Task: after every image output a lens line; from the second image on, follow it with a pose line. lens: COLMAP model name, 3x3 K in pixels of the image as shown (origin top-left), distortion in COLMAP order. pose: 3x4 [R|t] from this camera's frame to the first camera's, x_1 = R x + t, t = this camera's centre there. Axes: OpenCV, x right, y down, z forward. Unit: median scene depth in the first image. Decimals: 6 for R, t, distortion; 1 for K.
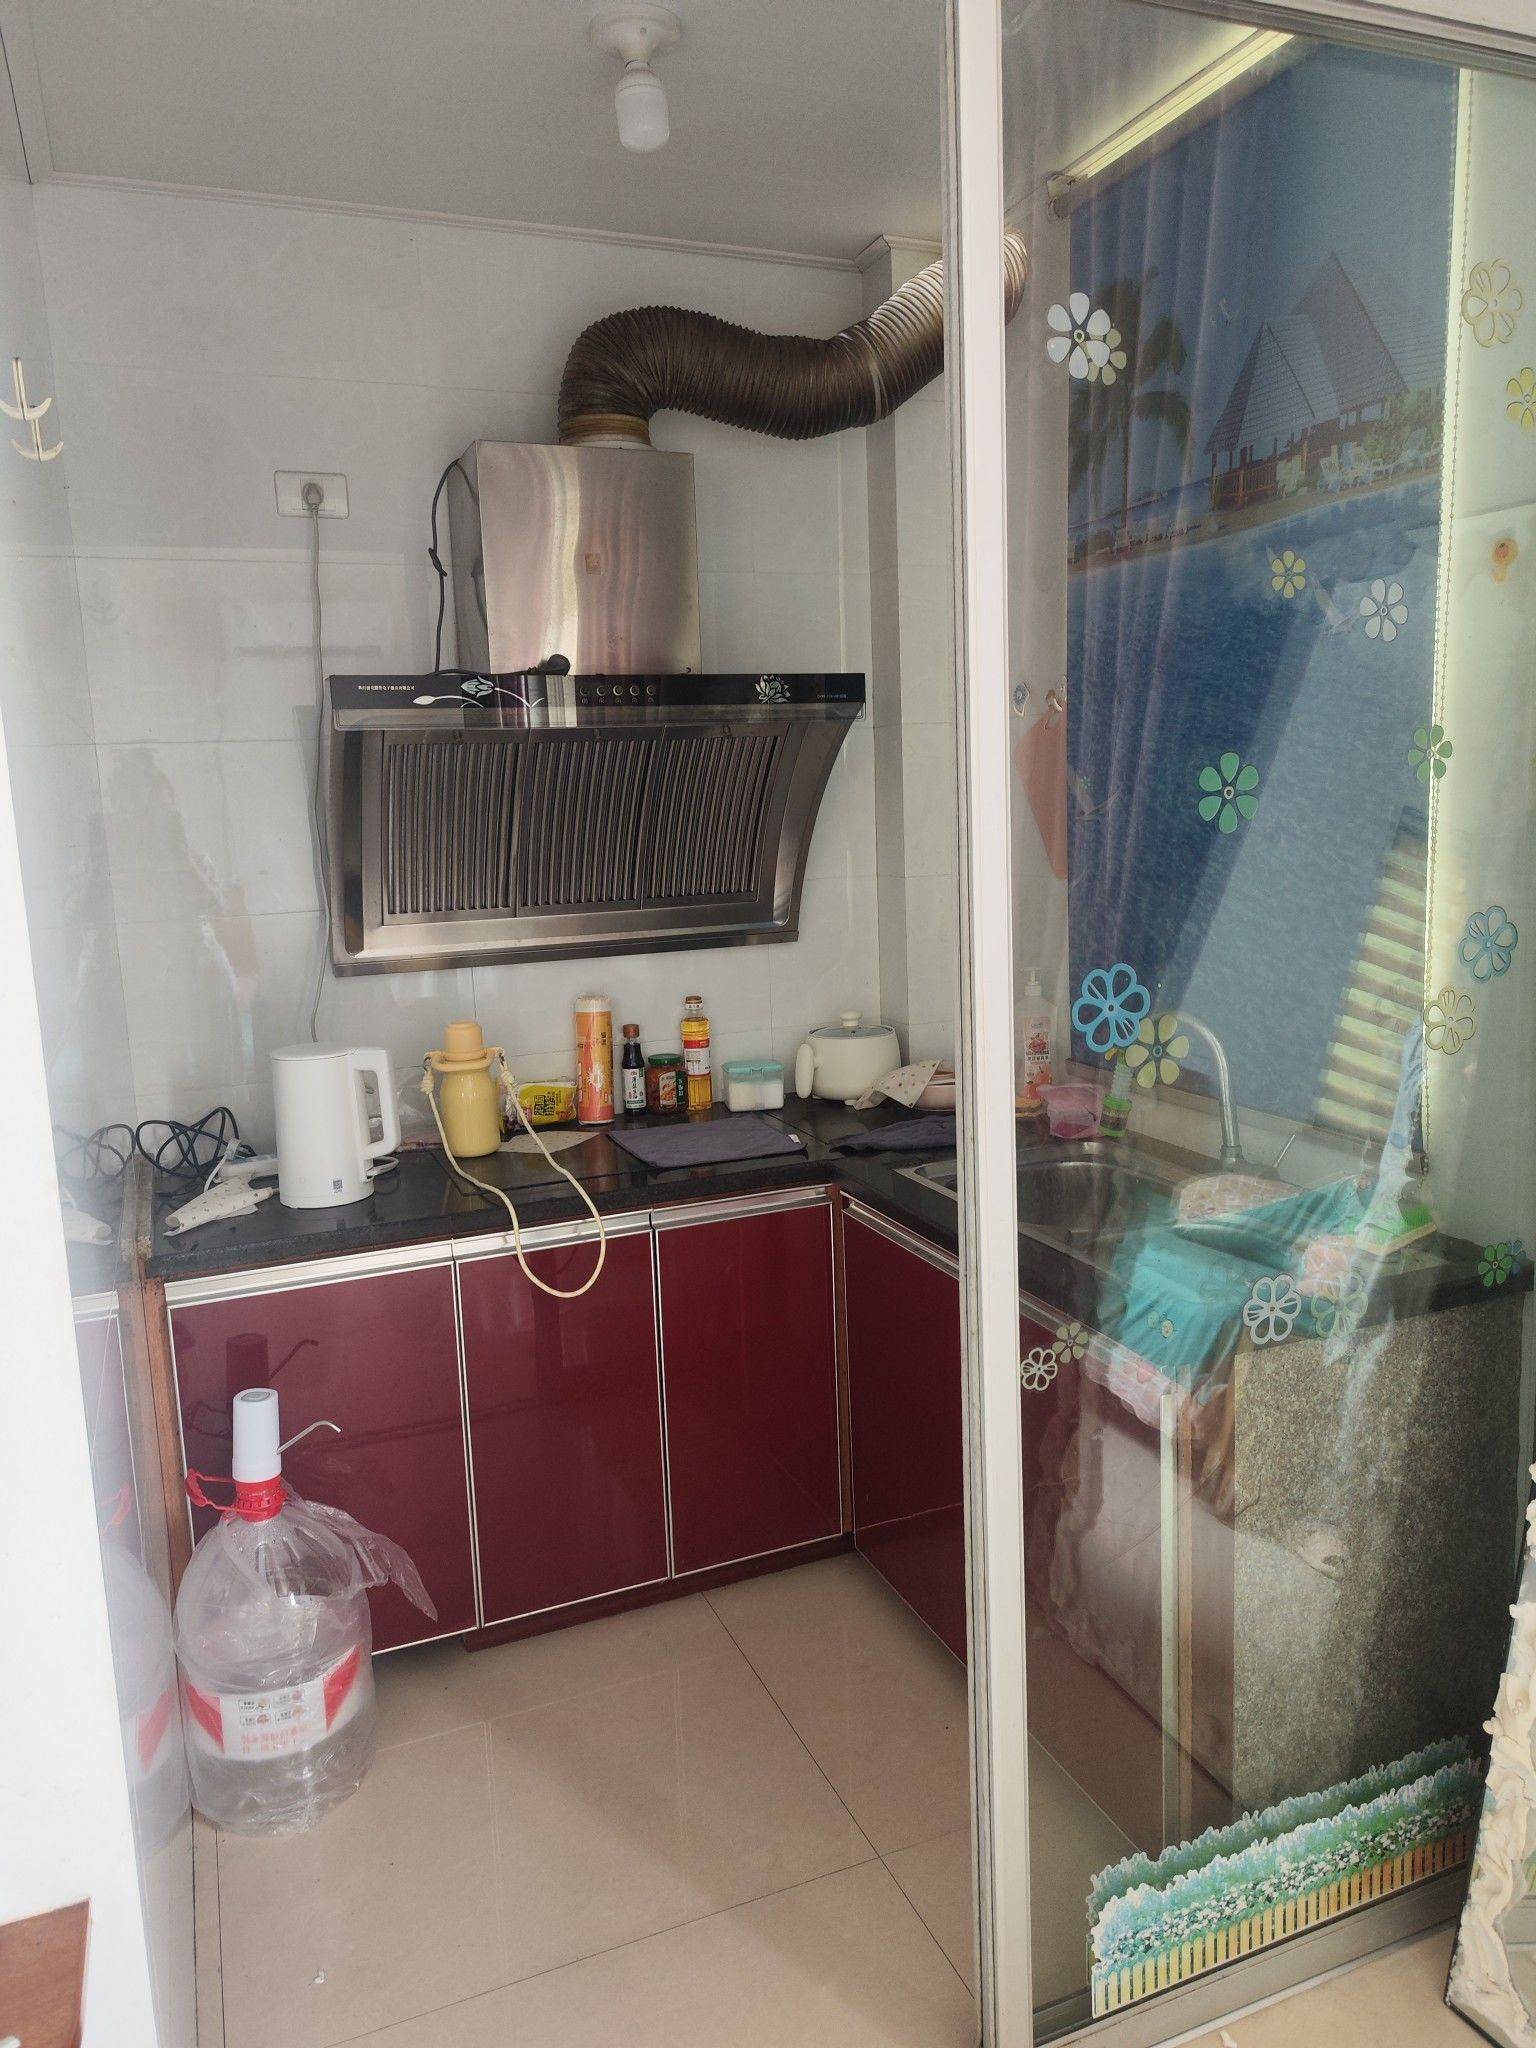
lens RADIAL K [[1447.5, 0, 759.7], [0, 1447.5, 1030.9], [0, 0, 1]] dist [0.035770, -0.034684]
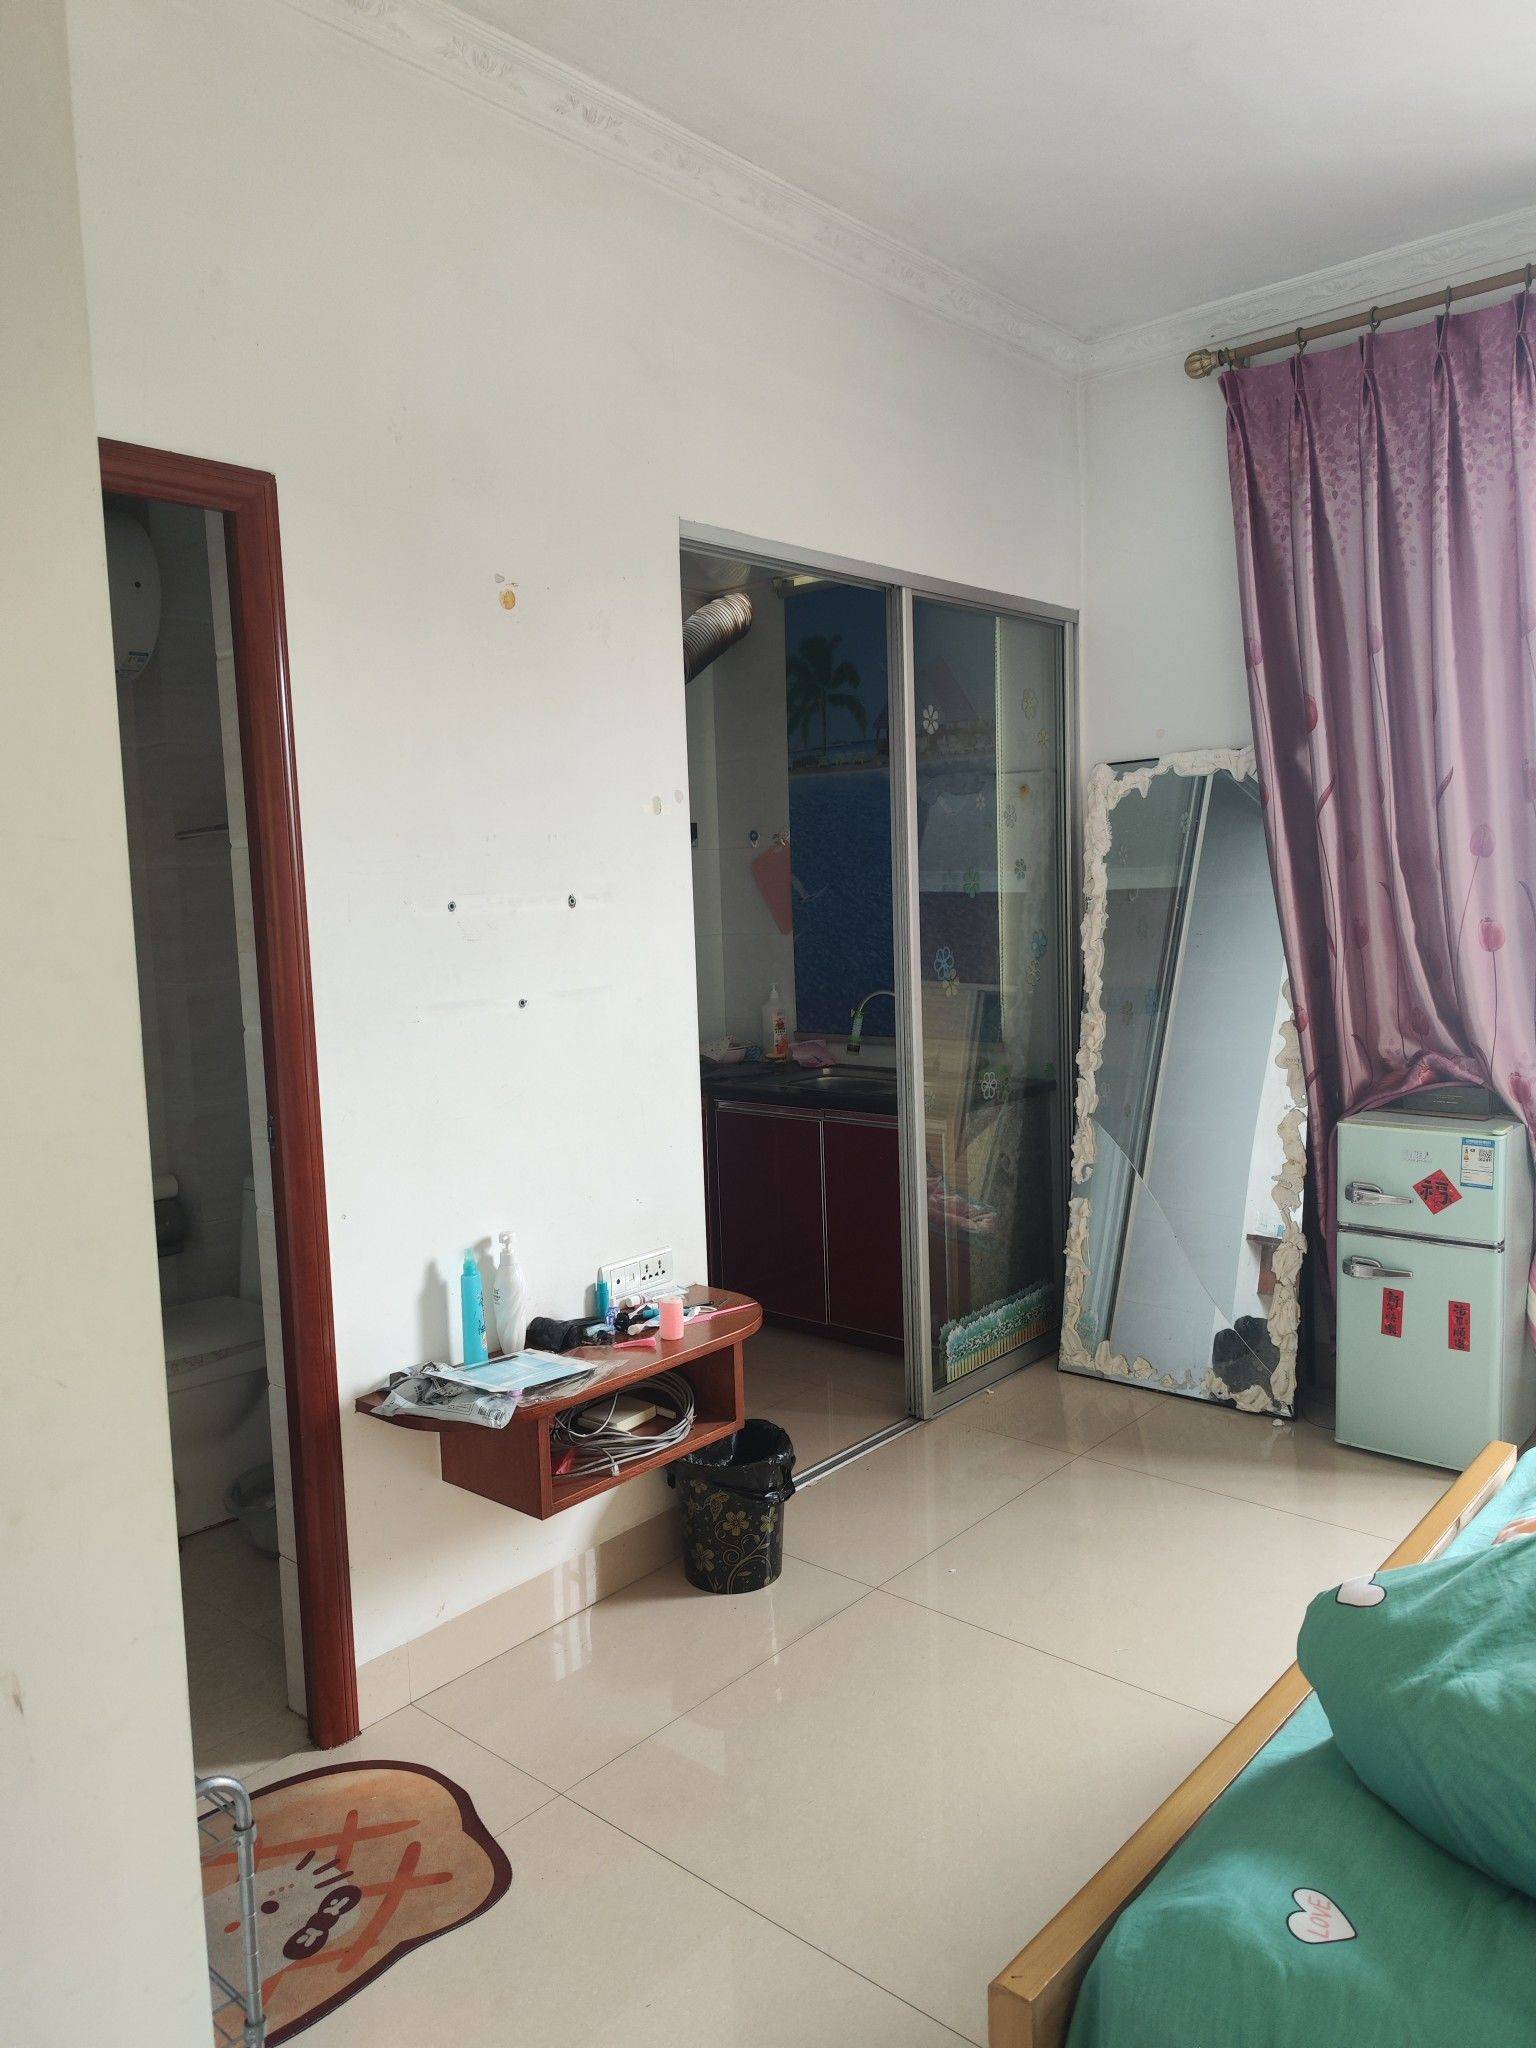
lens RADIAL K [[1447.5, 0, 759.7], [0, 1447.5, 1030.9], [0, 0, 1]] dist [0.035770, -0.034684]
pose [[0.895451, -0.034283, 0.443838, -1.003433], [0.067251, 0.996005, -0.058746, 0.193955], [-0.440051, 0.082452, 0.894179, -0.973857]]
